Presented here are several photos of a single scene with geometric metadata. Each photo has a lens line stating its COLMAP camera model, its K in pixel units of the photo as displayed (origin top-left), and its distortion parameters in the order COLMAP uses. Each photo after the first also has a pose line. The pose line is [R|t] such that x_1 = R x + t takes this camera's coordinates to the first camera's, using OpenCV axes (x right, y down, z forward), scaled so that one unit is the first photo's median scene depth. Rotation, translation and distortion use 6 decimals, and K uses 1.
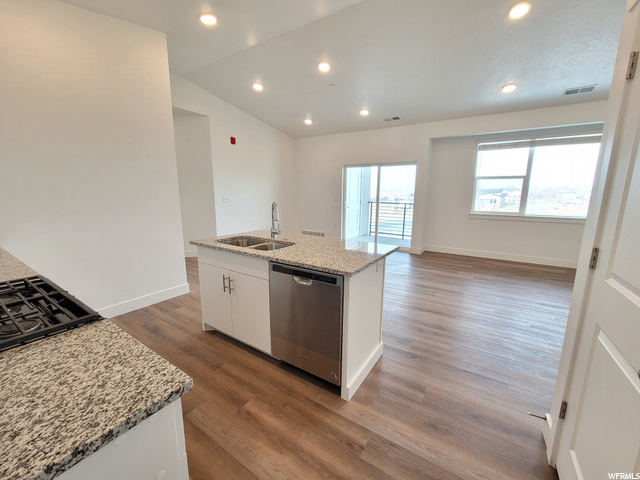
lens RADIAL K [[263.0, 0, 320.0], [0, 263.0, 240.0], [0, 0, 1]] dist [-0.001750, -0.000072]
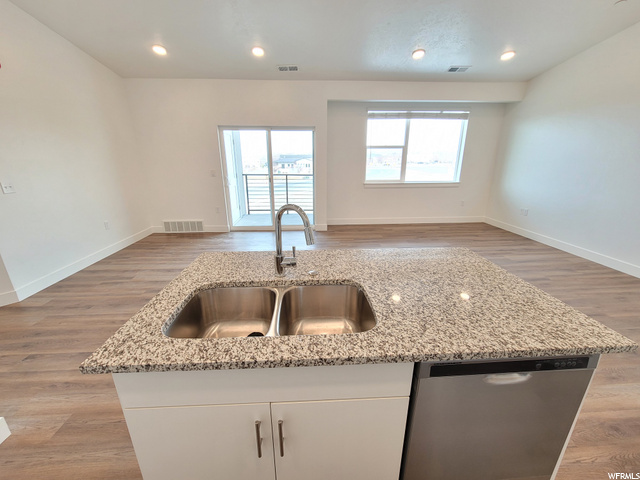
lens RADIAL K [[263.0, 0, 320.0], [0, 263.0, 240.0], [0, 0, 1]] dist [-0.001750, -0.000072]
pose [[0.804757, -0.188316, 0.562941, -0.193241], [0.117478, 0.980113, 0.159928, -0.072517], [-0.581863, -0.062570, 0.810876, 0.276560]]
